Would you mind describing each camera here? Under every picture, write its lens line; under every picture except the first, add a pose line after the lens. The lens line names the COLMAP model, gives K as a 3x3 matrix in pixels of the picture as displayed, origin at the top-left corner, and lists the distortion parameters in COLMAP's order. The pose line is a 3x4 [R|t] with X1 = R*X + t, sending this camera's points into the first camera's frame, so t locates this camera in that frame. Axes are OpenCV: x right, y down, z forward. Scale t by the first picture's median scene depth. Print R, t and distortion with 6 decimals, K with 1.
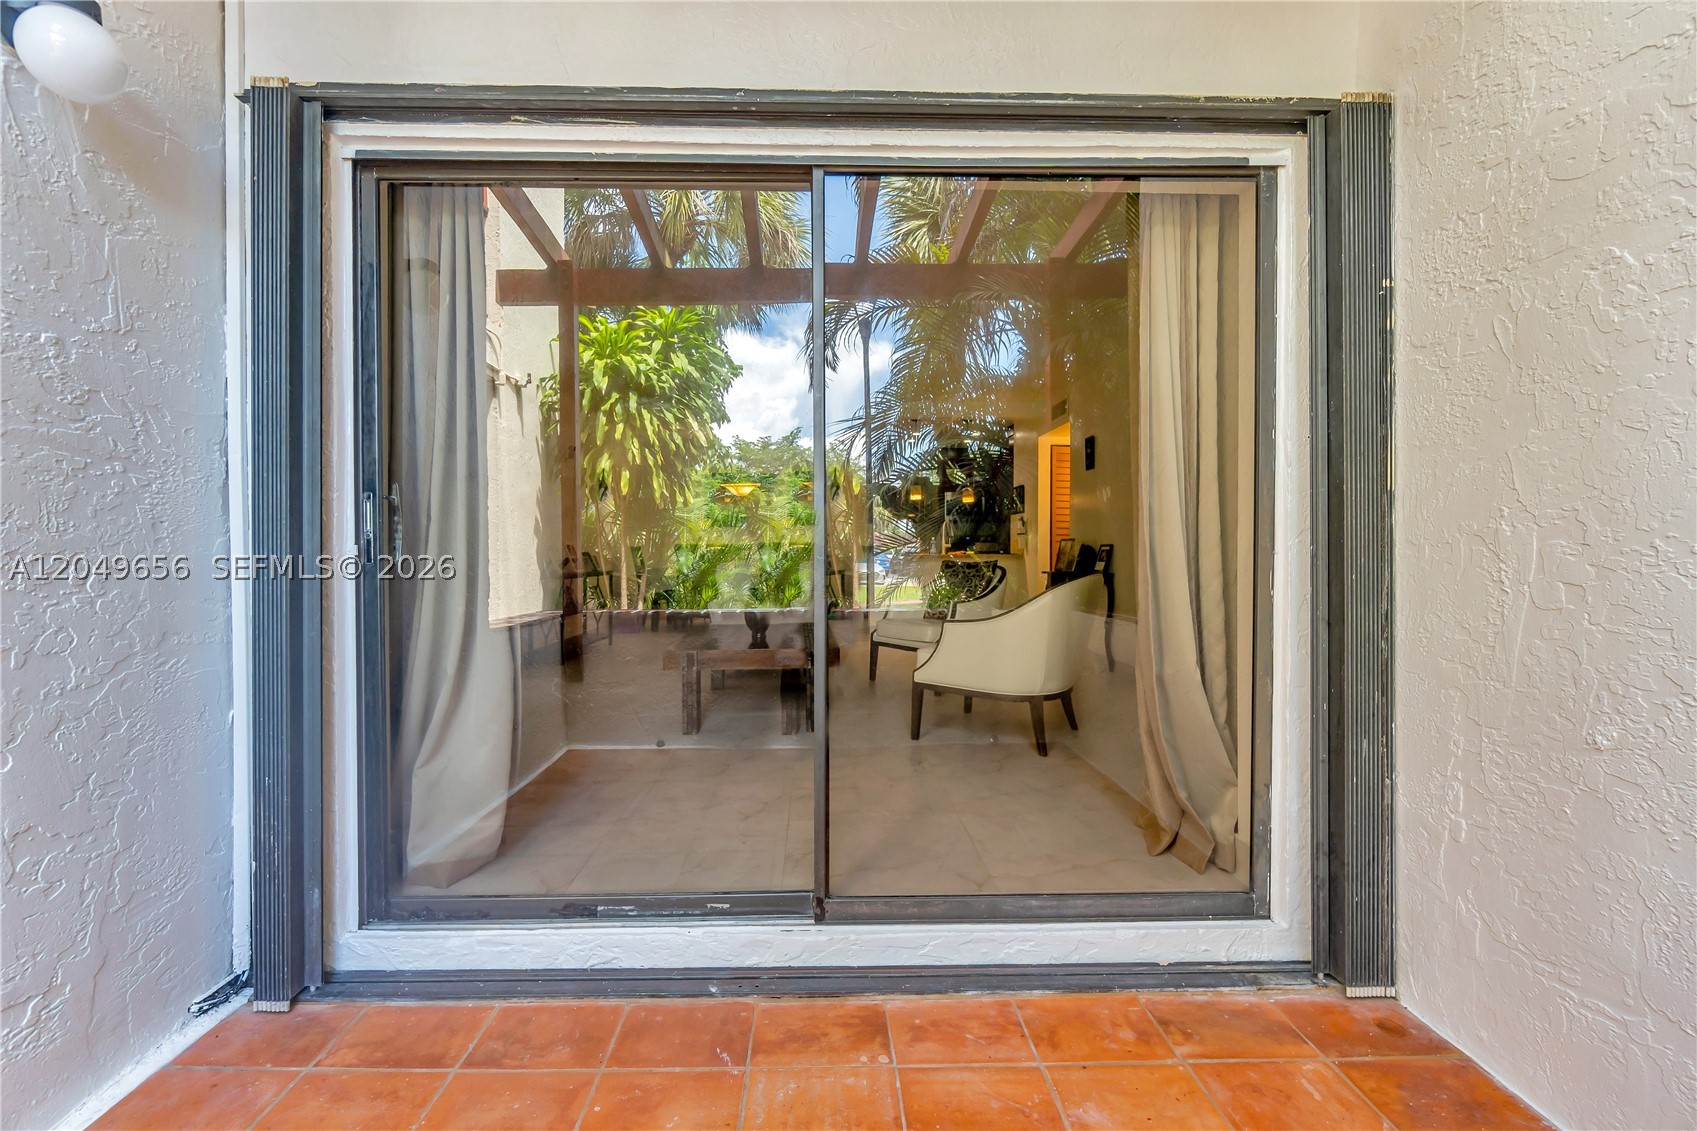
lens RADIAL K [[729.8, 0, 848.5], [0, 729.8, 565.5], [0, 0, 1]] dist [0.001339, 0.000751]
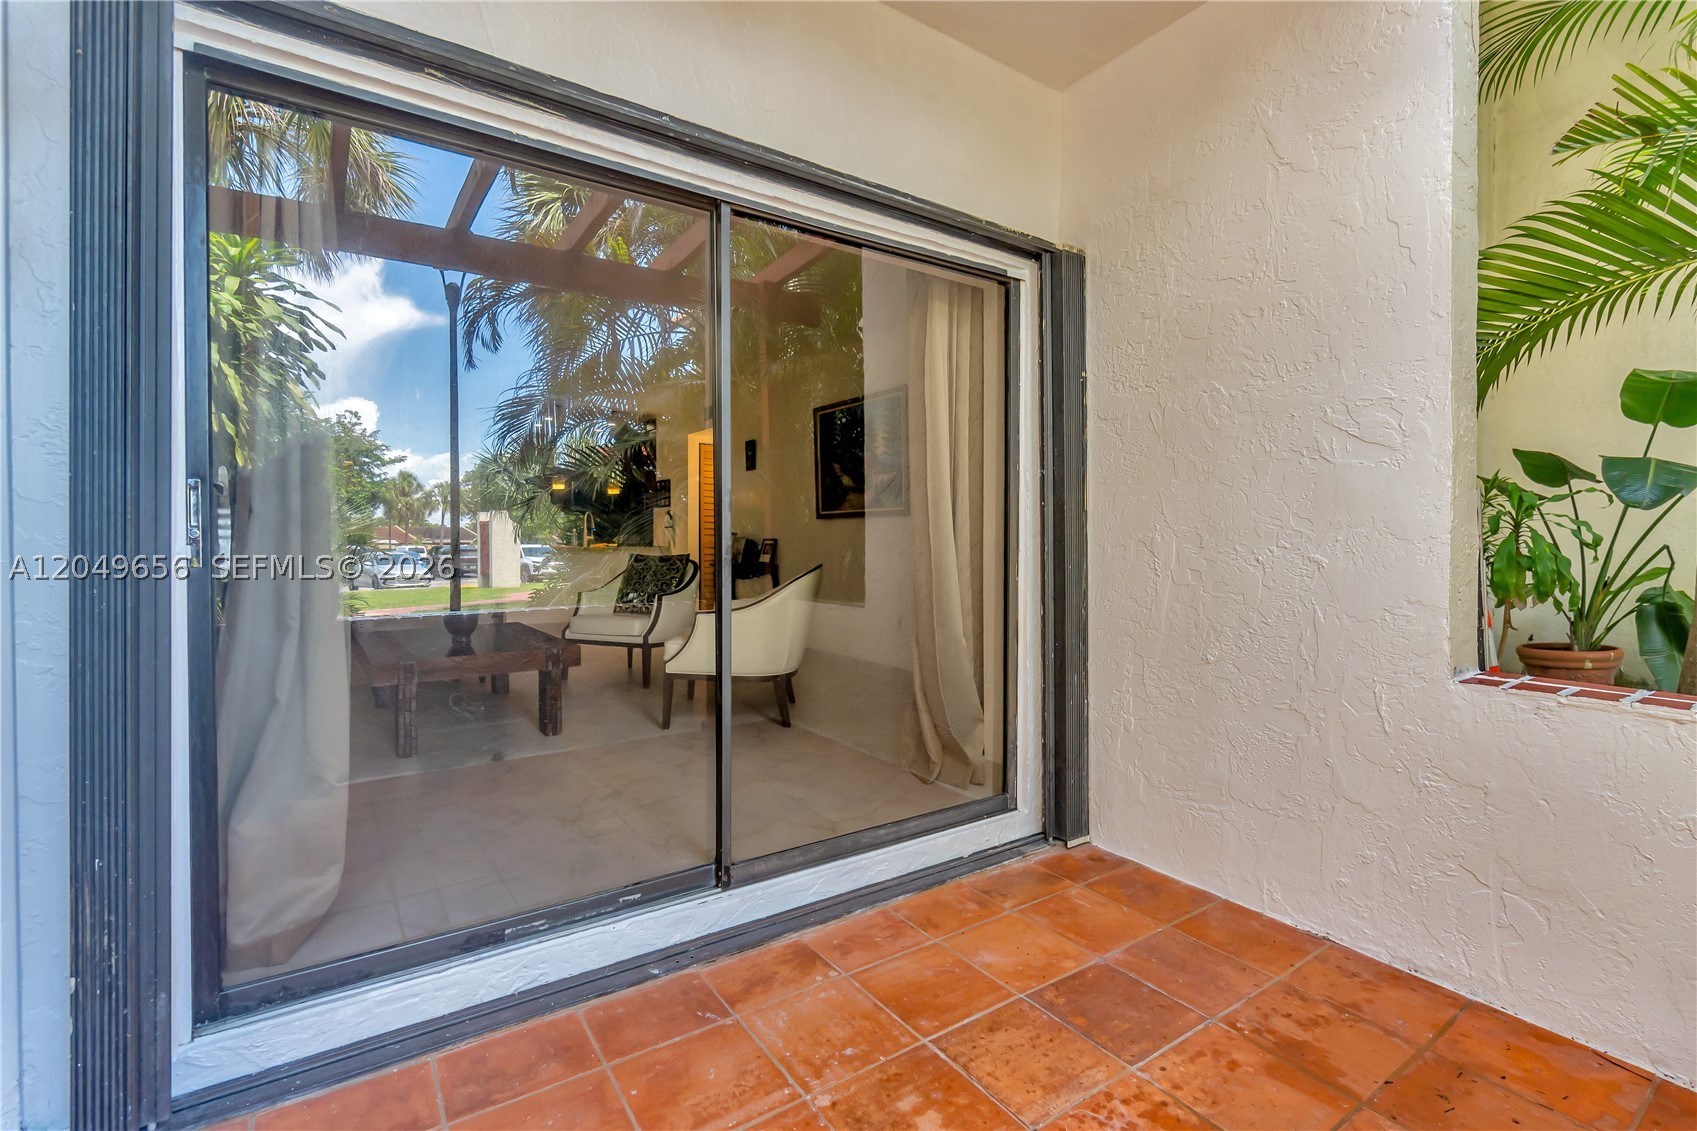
lens RADIAL K [[755.6, 0, 818.7], [0, 755.6, 554.1], [0, 0, 1]] dist [0.001244, 0.000459]
pose [[0.848215, -0.006236, 0.529615, -0.556671], [0.007414, 0.999973, -0.000100, -0.014408], [-0.529600, 0.004012, 0.848238, -0.042722]]
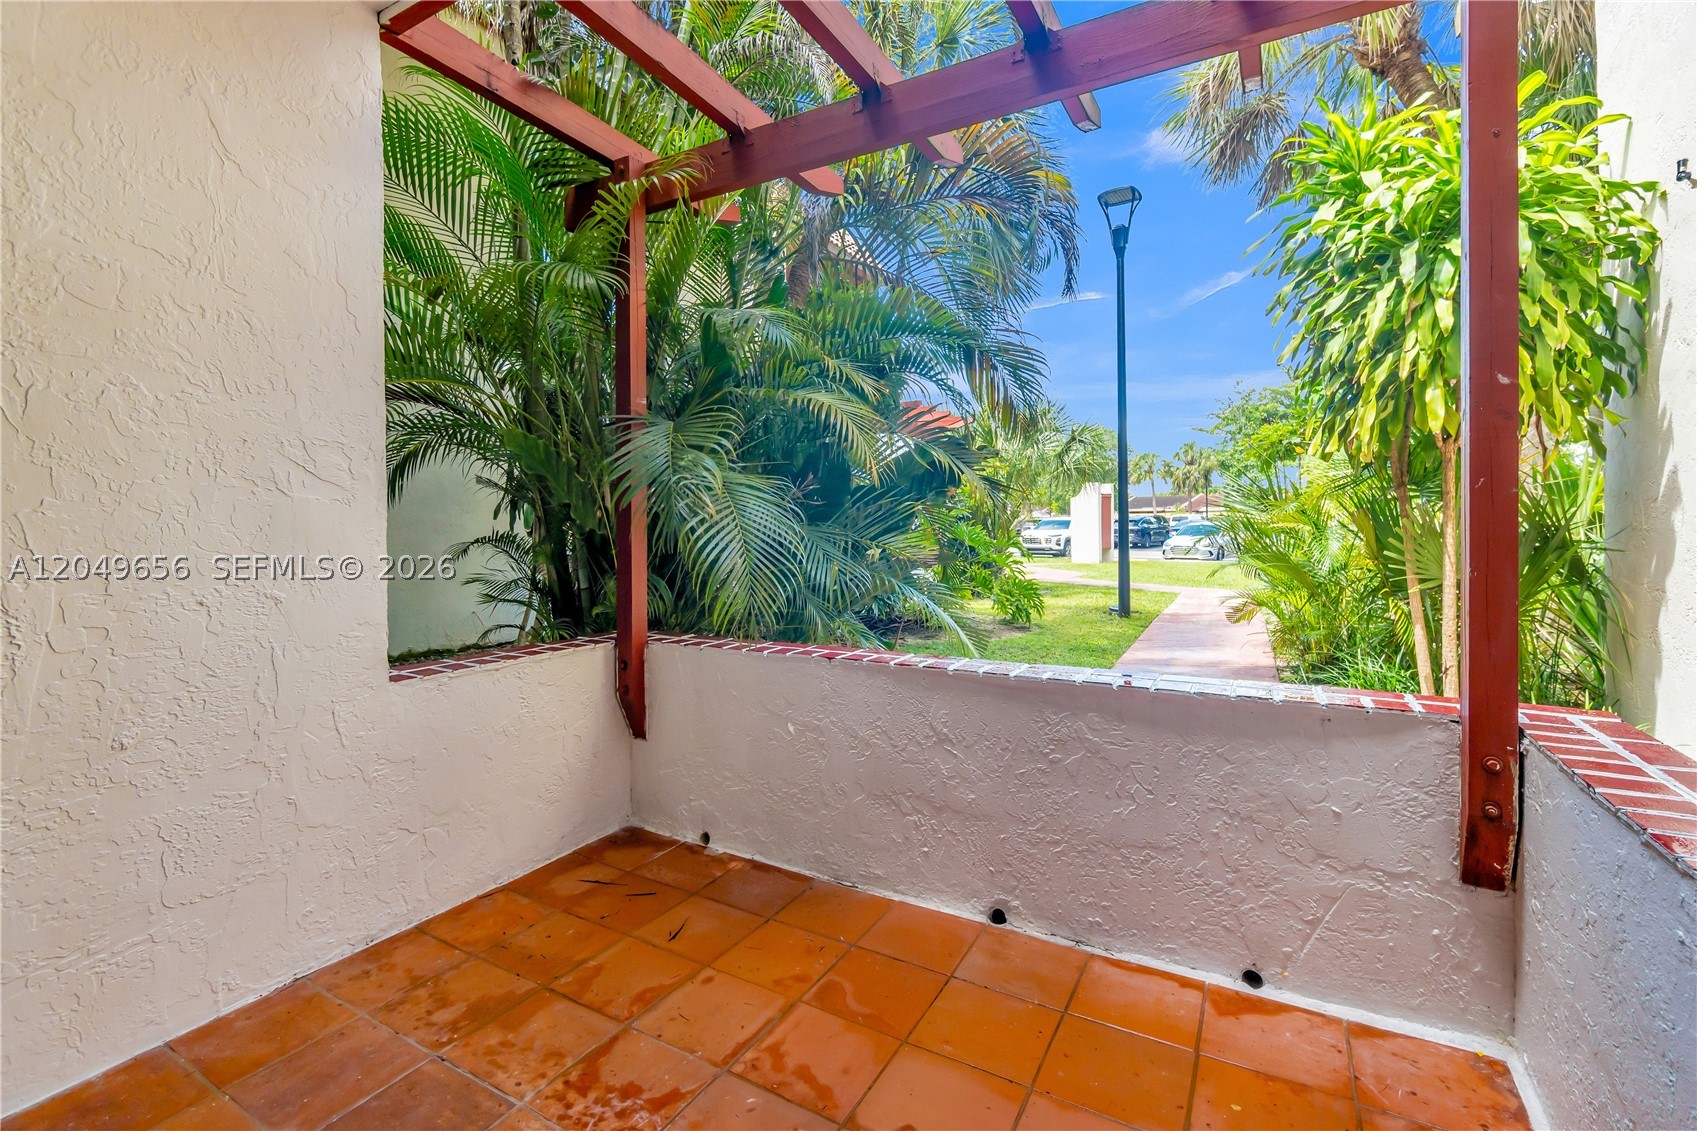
lens RADIAL K [[728.0, 0, 846.2], [0, 728.0, 517.5], [0, 0, 1]] dist [0.000768, 0.000242]
pose [[-0.852392, 0.014817, 0.522693, -0.576666], [0.023010, 0.999693, 0.009184, -0.109870], [-0.522396, 0.019855, -0.852472, 1.060233]]
